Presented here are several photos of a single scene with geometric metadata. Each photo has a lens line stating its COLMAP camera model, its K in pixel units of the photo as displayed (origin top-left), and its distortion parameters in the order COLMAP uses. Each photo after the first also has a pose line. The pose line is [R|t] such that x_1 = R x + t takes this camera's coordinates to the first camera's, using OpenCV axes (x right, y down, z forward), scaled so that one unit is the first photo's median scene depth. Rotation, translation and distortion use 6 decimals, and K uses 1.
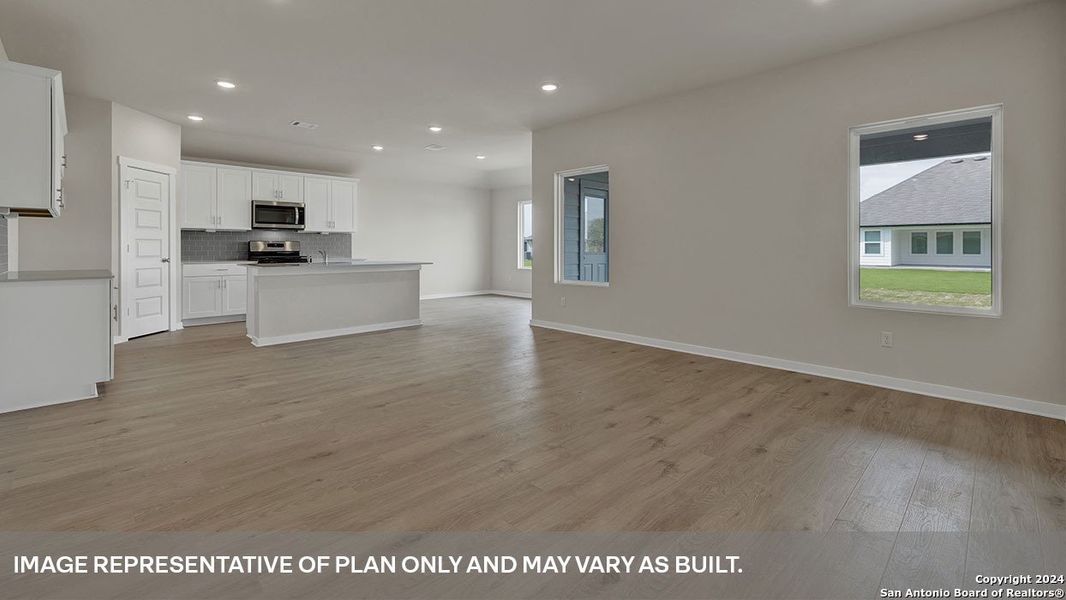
lens RADIAL K [[454.1, 0, 533.0], [0, 454.1, 300.0], [0, 0, 1]] dist [-0.000600, -0.000062]
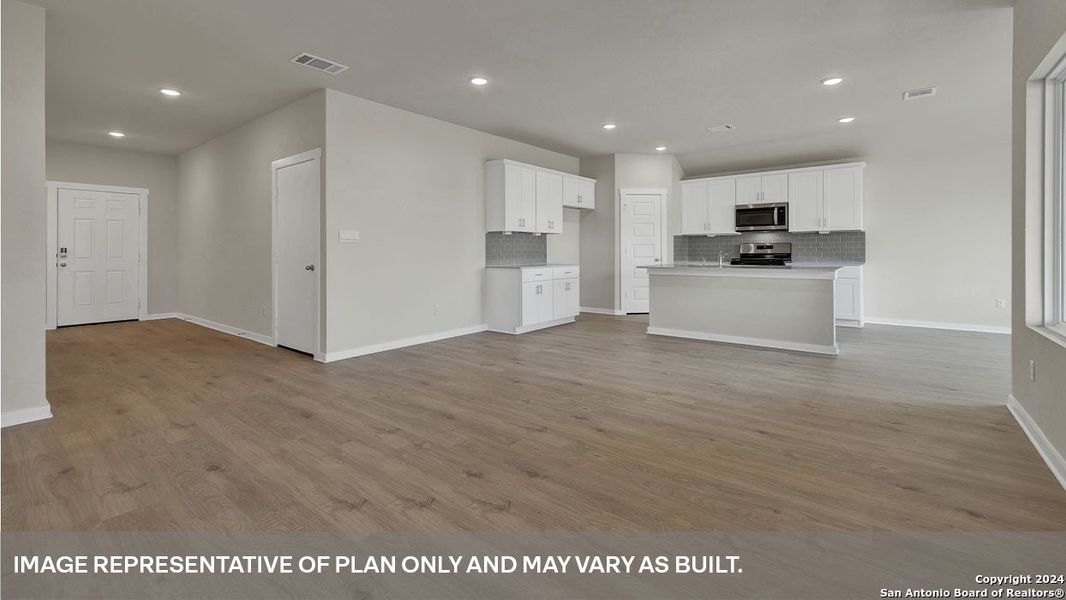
lens RADIAL K [[450.8, 0, 533.0], [0, 450.8, 300.0], [0, 0, 1]] dist [0.015772, 0.000112]
pose [[0.120908, 0.107598, -0.986815, 0.406926], [-0.107991, 0.989634, 0.094674, -0.050034], [0.986772, 0.095120, 0.131274, 0.419031]]
